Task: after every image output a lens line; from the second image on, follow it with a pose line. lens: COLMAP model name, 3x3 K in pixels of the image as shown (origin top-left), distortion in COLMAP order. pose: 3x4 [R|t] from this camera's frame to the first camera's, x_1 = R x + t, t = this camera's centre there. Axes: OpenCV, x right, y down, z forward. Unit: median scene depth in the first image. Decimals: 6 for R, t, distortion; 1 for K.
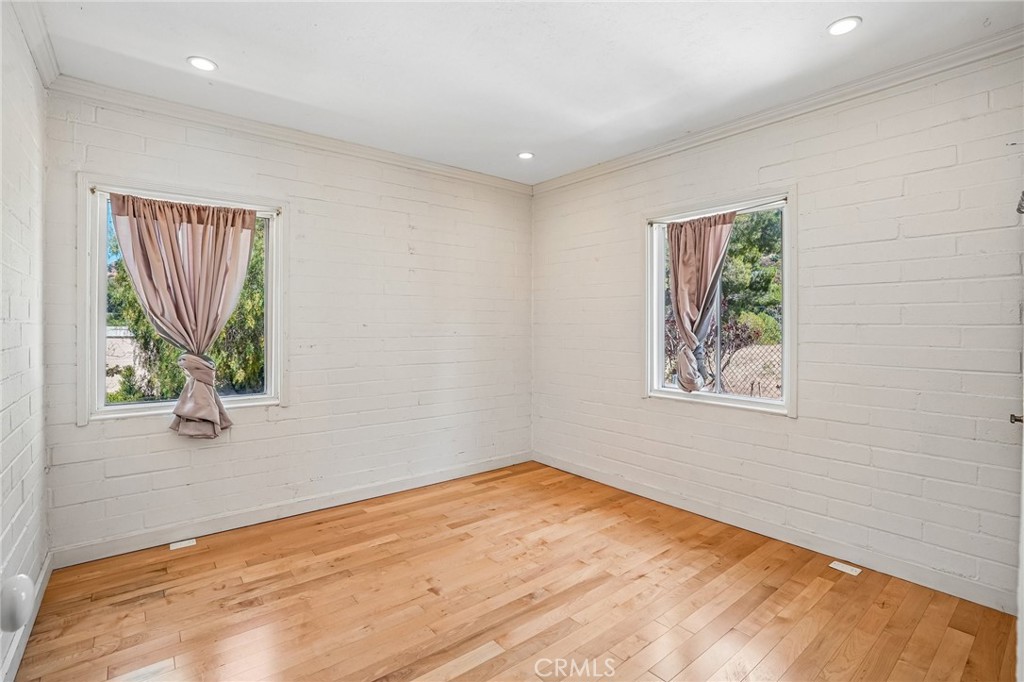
lens RADIAL K [[475.8, 0, 511.2], [0, 475.8, 335.9], [0, 0, 1]] dist [-0.067301, 0.024854]
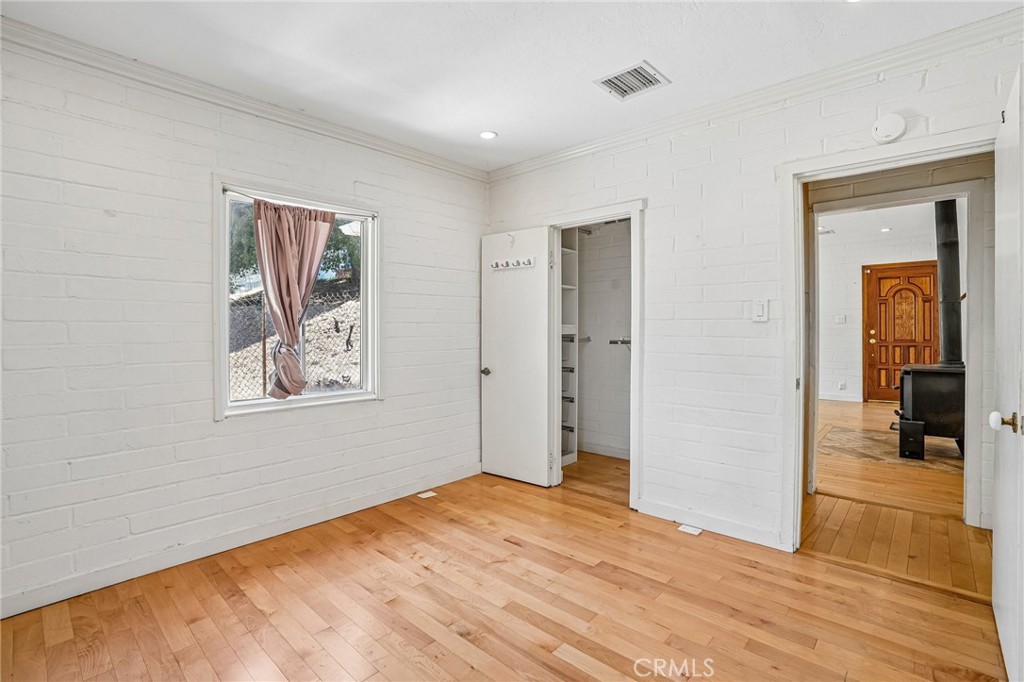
lens RADIAL K [[475.8, 0, 511.2], [0, 475.8, 335.9], [0, 0, 1]] dist [-0.067301, 0.024854]
pose [[-0.144436, -0.019103, 0.989330, -0.644054], [0.022274, 0.999498, 0.022551, -0.010336], [-0.989263, 0.025294, -0.143938, 0.815782]]
